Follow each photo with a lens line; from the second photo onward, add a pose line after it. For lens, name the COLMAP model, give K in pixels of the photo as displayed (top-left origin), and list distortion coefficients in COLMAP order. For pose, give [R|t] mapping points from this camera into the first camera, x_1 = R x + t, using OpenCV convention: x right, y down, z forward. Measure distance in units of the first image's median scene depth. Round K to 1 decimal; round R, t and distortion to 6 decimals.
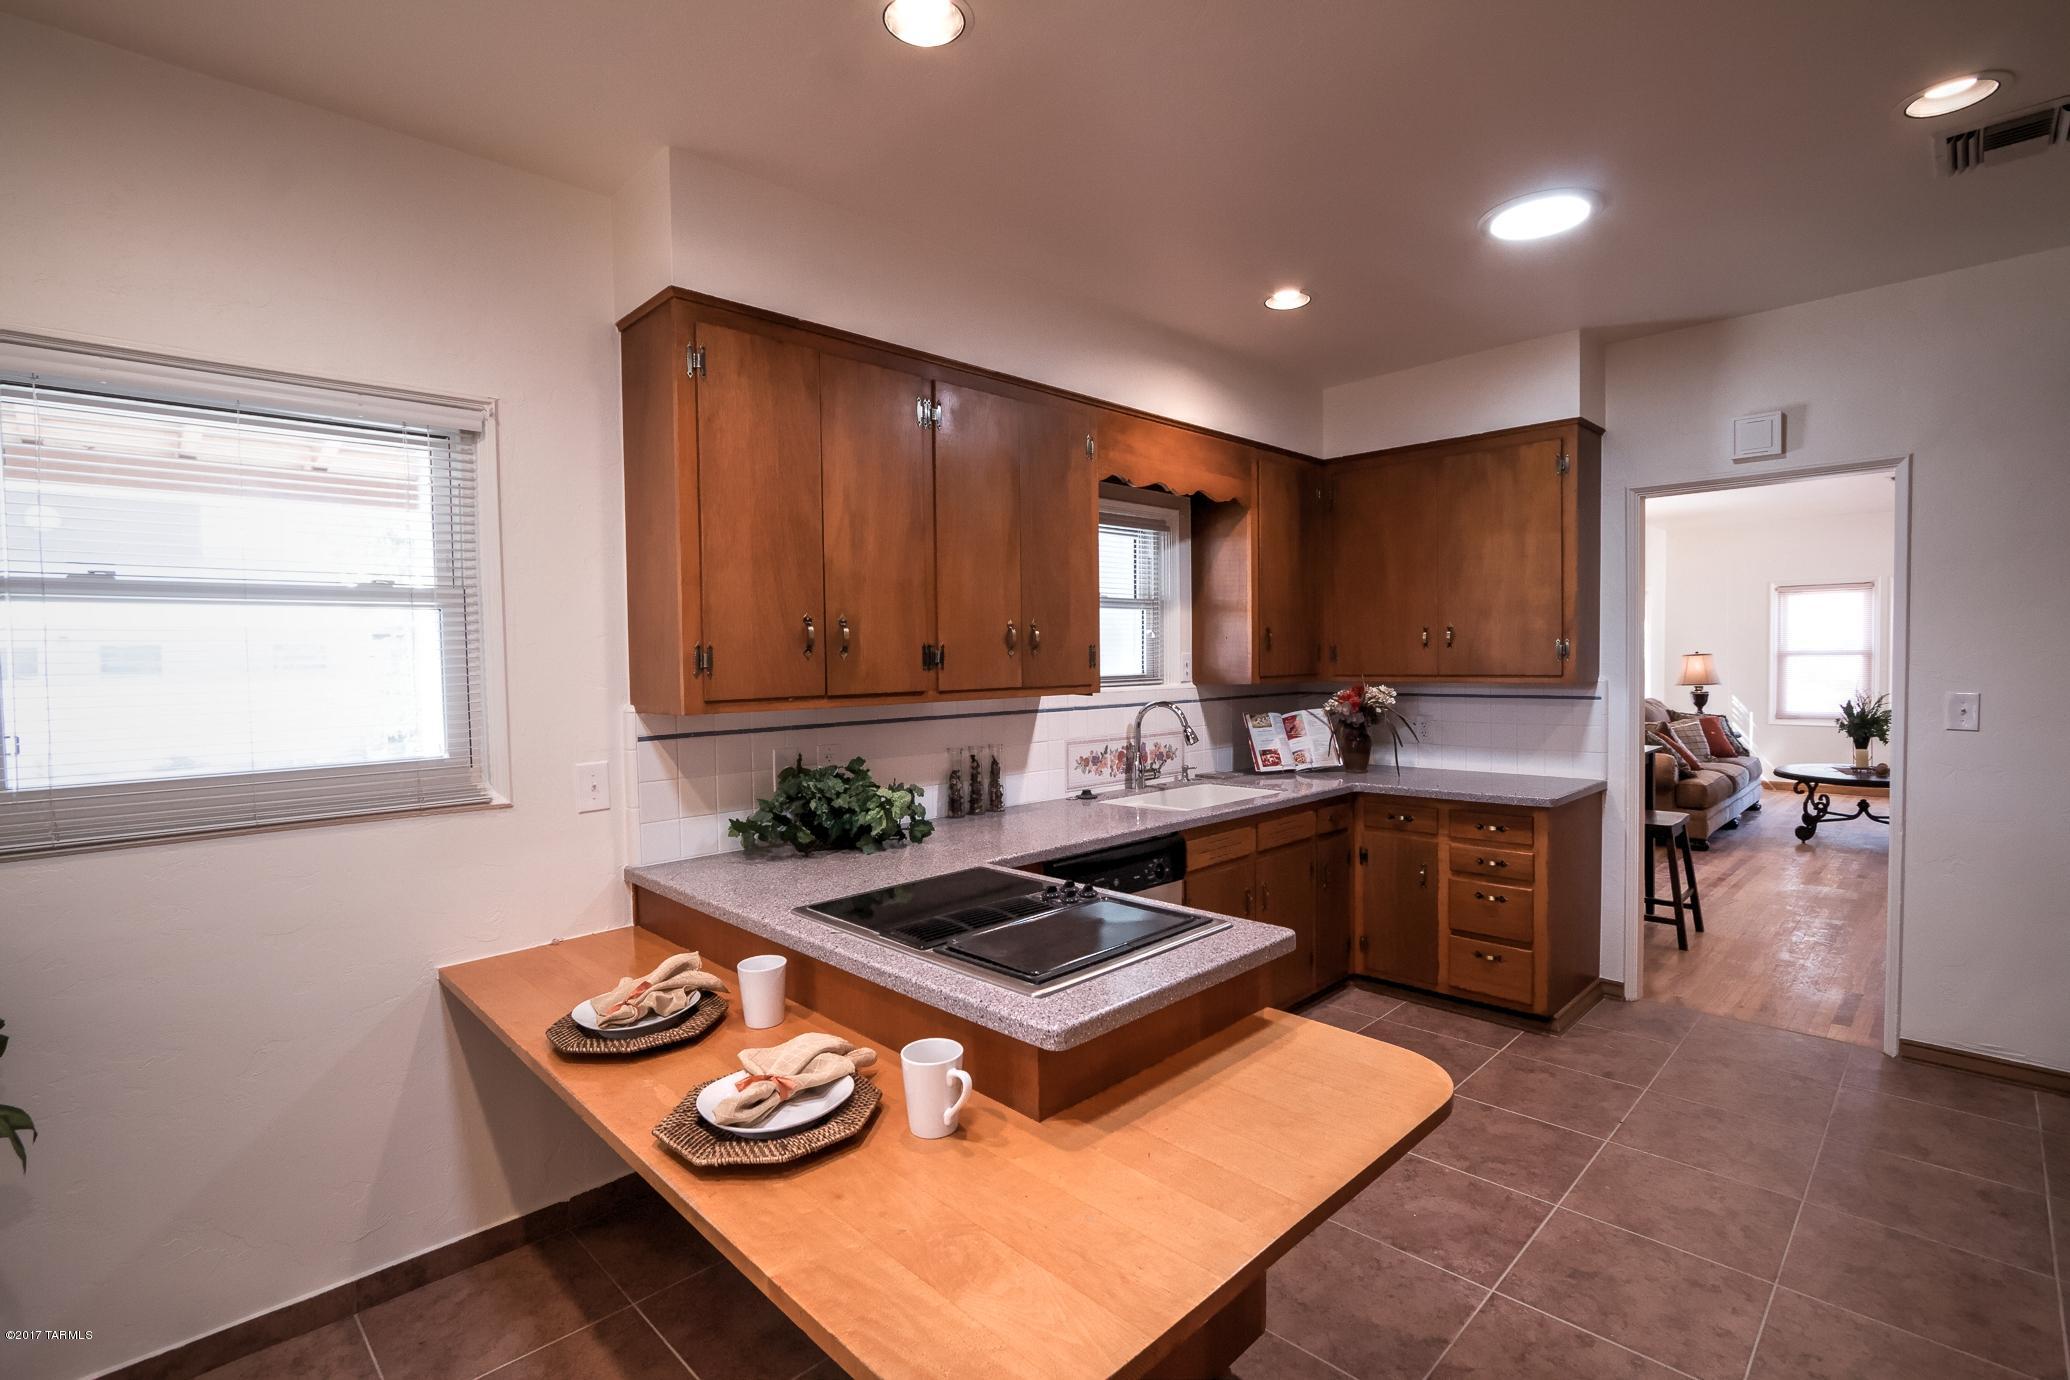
lens RADIAL K [[944.6, 0, 1030.1], [0, 944.6, 690.7], [0, 0, 1]] dist [0.000879, -0.000080]
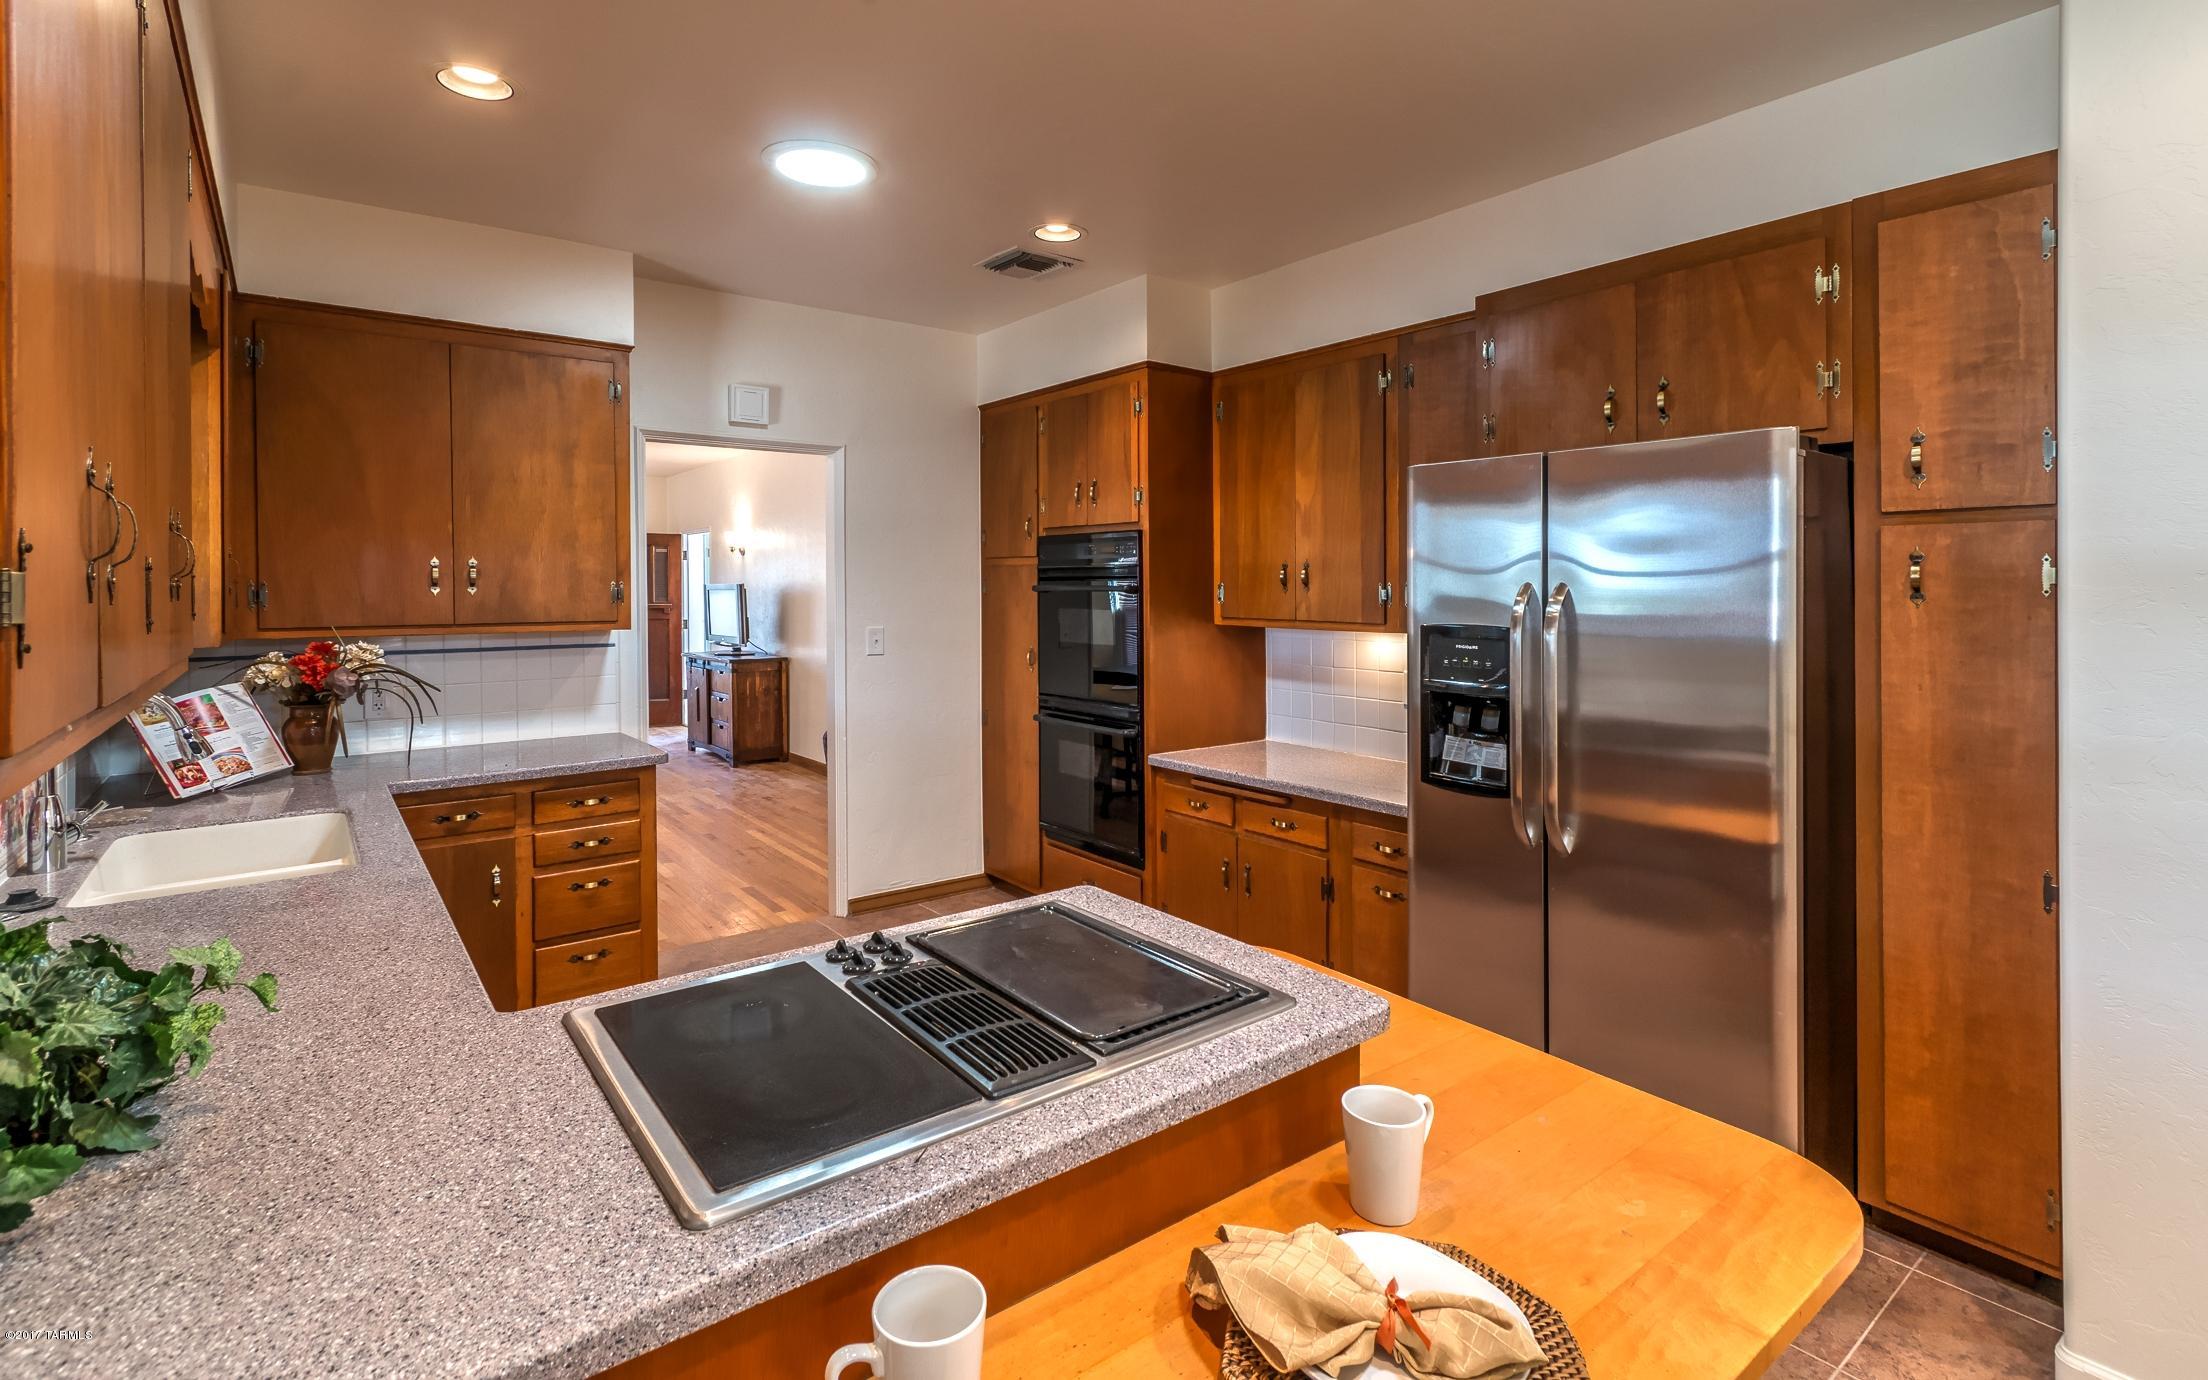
lens RADIAL K [[1031.5, 0, 1083.0], [0, 1031.5, 585.3], [0, 0, 1]] dist [0.006042, -0.003864]
pose [[0.117691, 0.017325, 0.992899, -0.371792], [0.037452, 0.999059, -0.021872, -0.011607], [-0.992344, 0.039760, 0.116932, 0.430047]]
